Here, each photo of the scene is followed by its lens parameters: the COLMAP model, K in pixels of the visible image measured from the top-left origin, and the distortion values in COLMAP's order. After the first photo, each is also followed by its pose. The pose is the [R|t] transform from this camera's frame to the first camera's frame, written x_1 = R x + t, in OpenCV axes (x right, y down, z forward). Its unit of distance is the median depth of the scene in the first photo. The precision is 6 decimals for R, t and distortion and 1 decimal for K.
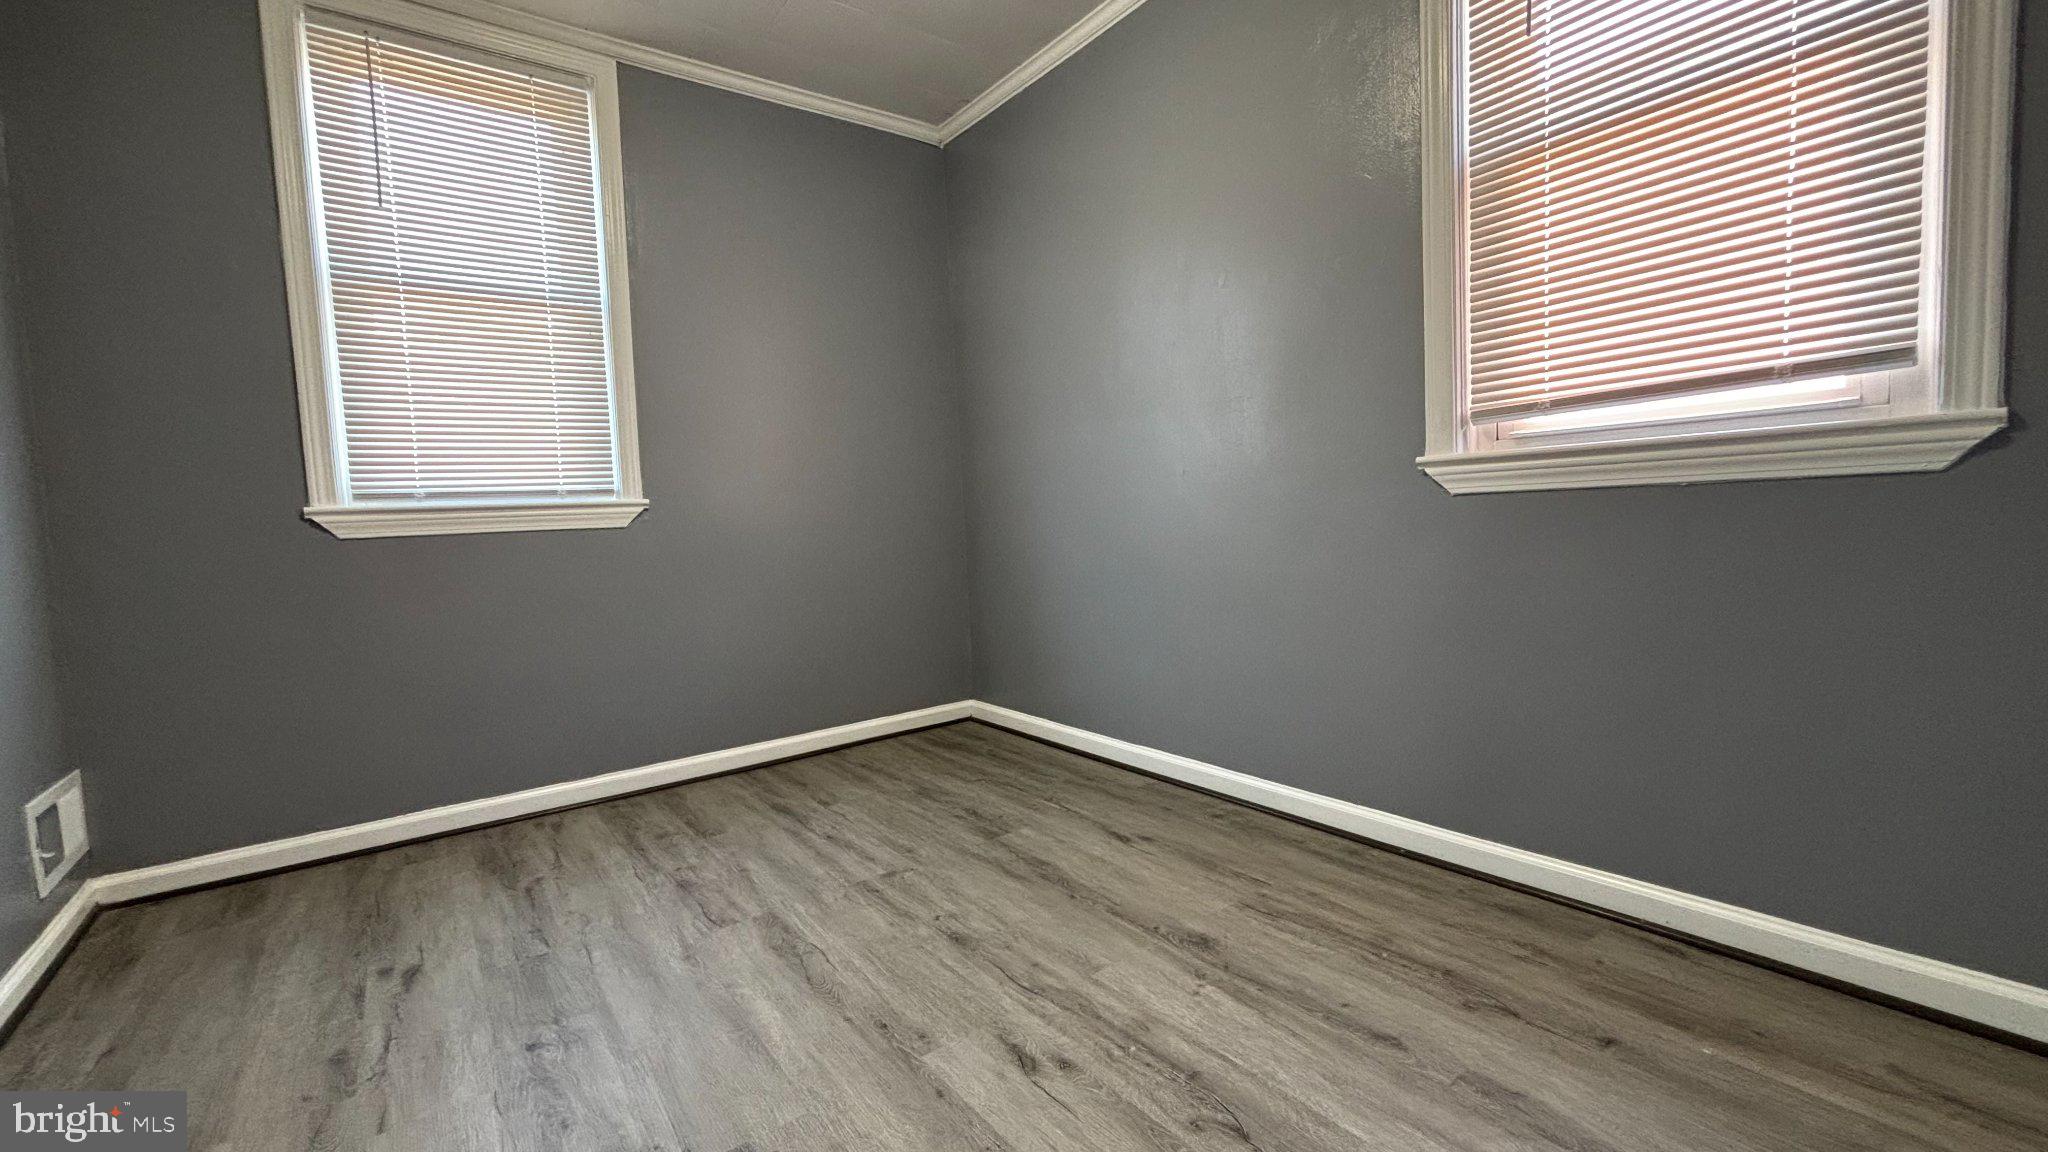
lens RADIAL K [[826.9, 0, 1018.2], [0, 826.9, 579.9], [0, 0, 1]] dist [0.002288, -0.001478]
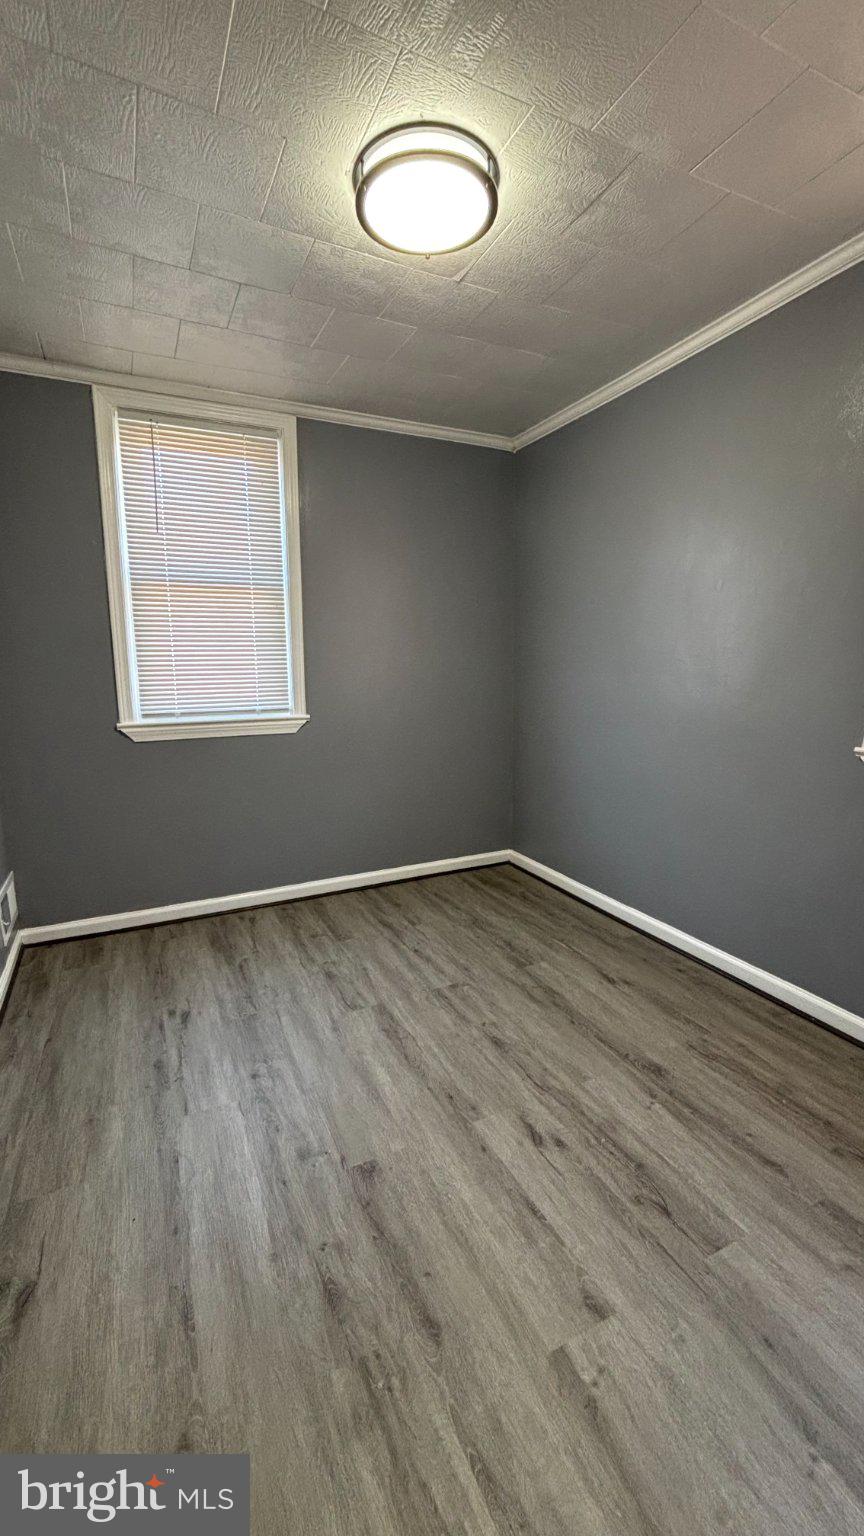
lens RADIAL K [[620.2, 0, 426.5], [0, 620.2, 762.6], [0, 0, 1]] dist [0.002288, -0.001478]
pose [[0.980239, 0.066546, -0.186289, -0.015550], [-0.048288, 0.993725, 0.100887, -0.184963], [0.191833, -0.089898, 0.977302, -0.124764]]
